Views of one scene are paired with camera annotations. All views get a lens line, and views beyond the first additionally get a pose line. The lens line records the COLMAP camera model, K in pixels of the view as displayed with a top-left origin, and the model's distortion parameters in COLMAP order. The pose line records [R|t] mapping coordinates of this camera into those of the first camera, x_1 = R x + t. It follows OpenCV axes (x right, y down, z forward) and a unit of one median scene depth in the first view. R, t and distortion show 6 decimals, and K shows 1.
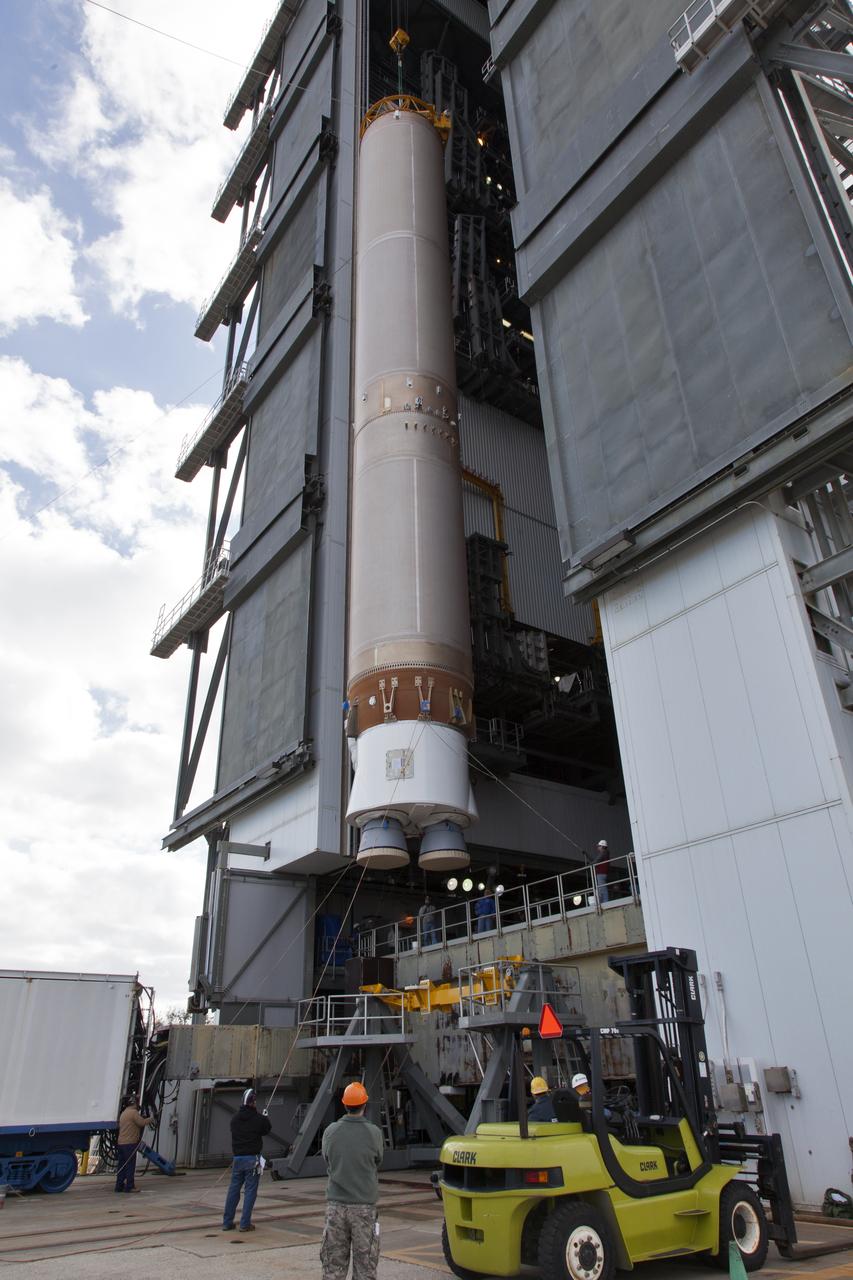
lens RADIAL K [[848.2, 0, 427.3], [0, 848.2, 640.7], [0, 0, 1]] dist [0.013201, -0.001957]
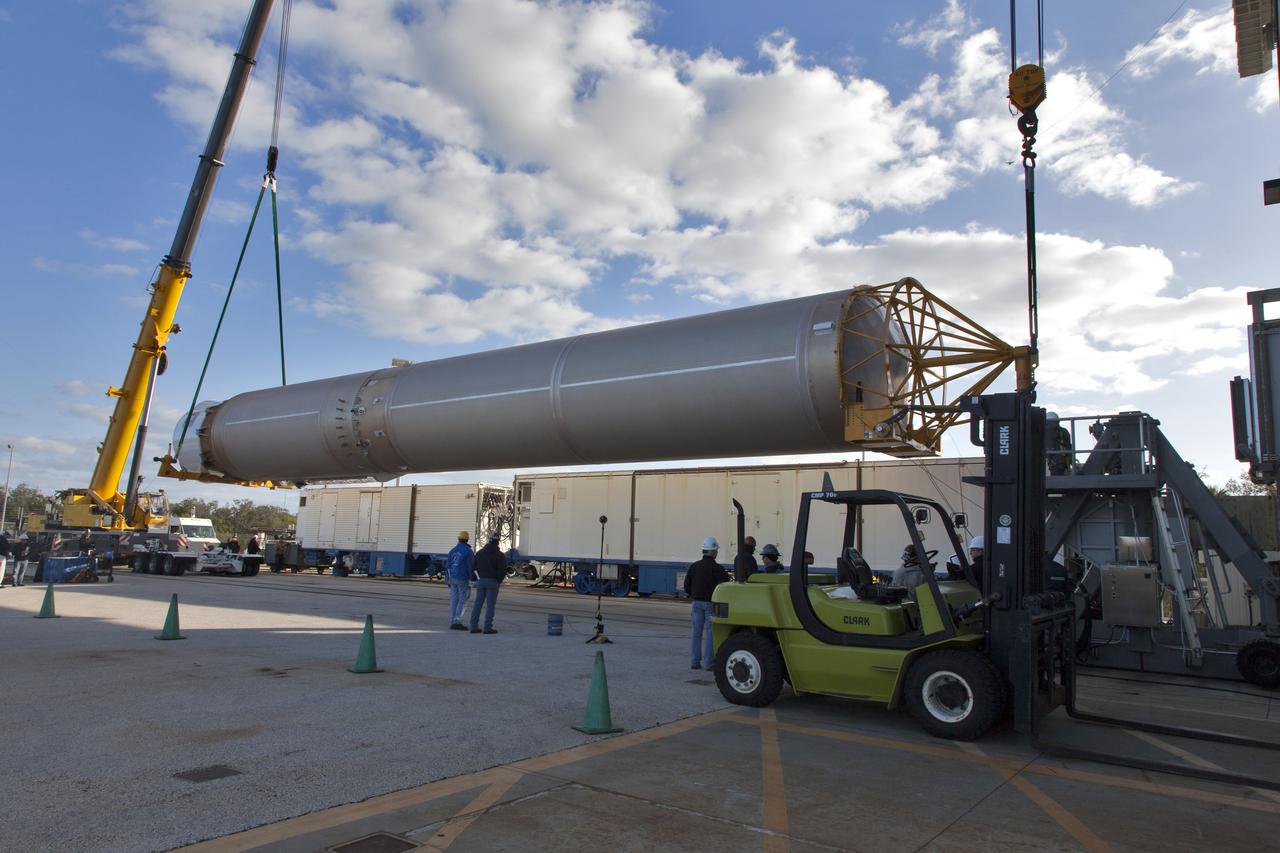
lens RADIAL K [[854.7, 0, 644.1], [0, 854.7, 431.1], [0, 0, 1]] dist [0.022494, 0.002745]
pose [[0.304079, -0.097285, -0.947666, 1.227121], [0.406904, 0.912726, 0.036866, 0.309809], [0.861374, -0.396820, 0.317127, 0.616945]]
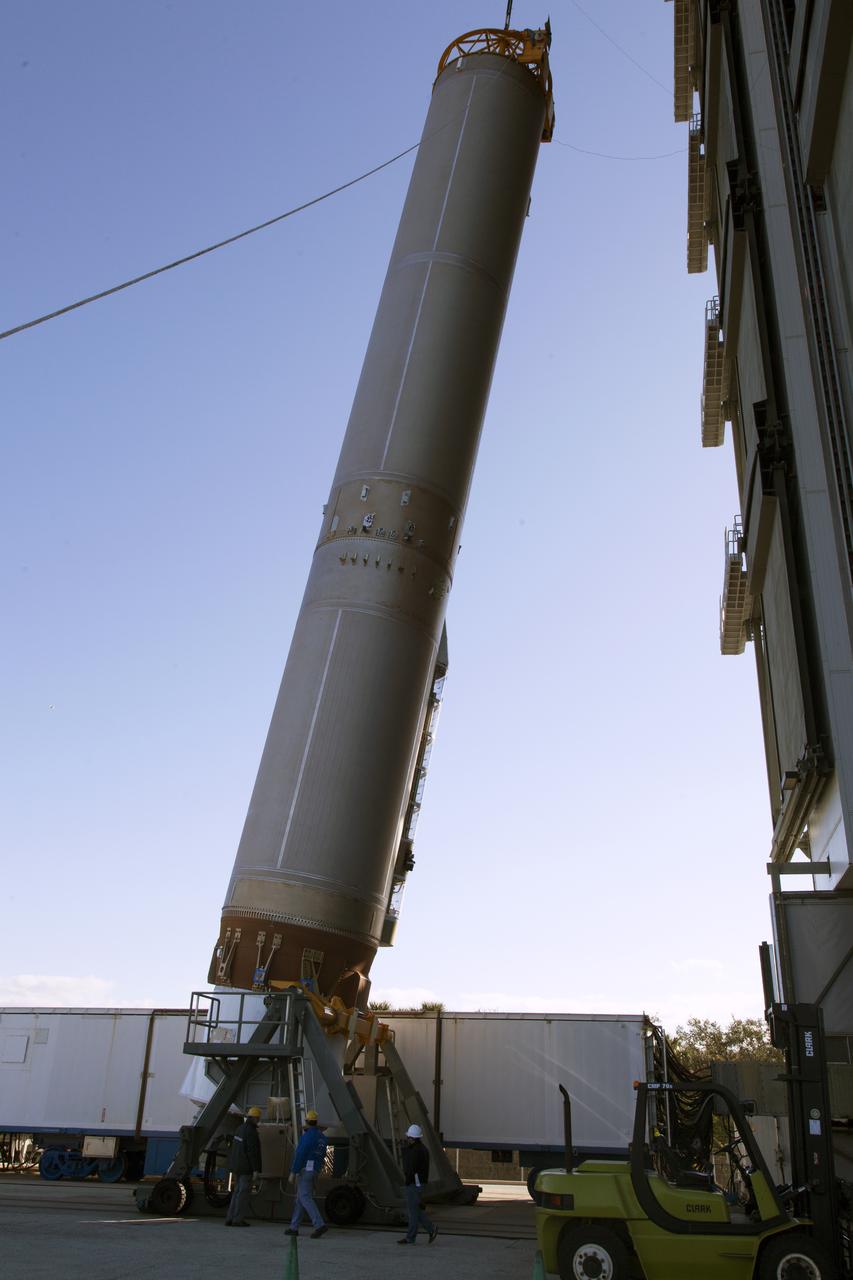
lens RADIAL K [[1066.0, 0, 427.1], [0, 1066.0, 640.2], [0, 0, 1]] dist [0.008018, 0.003827]
pose [[0.671810, -0.259523, -0.693772, 1.262922], [0.302058, 0.951184, -0.063318, -0.101406], [0.676337, -0.167022, 0.717406, -0.102737]]
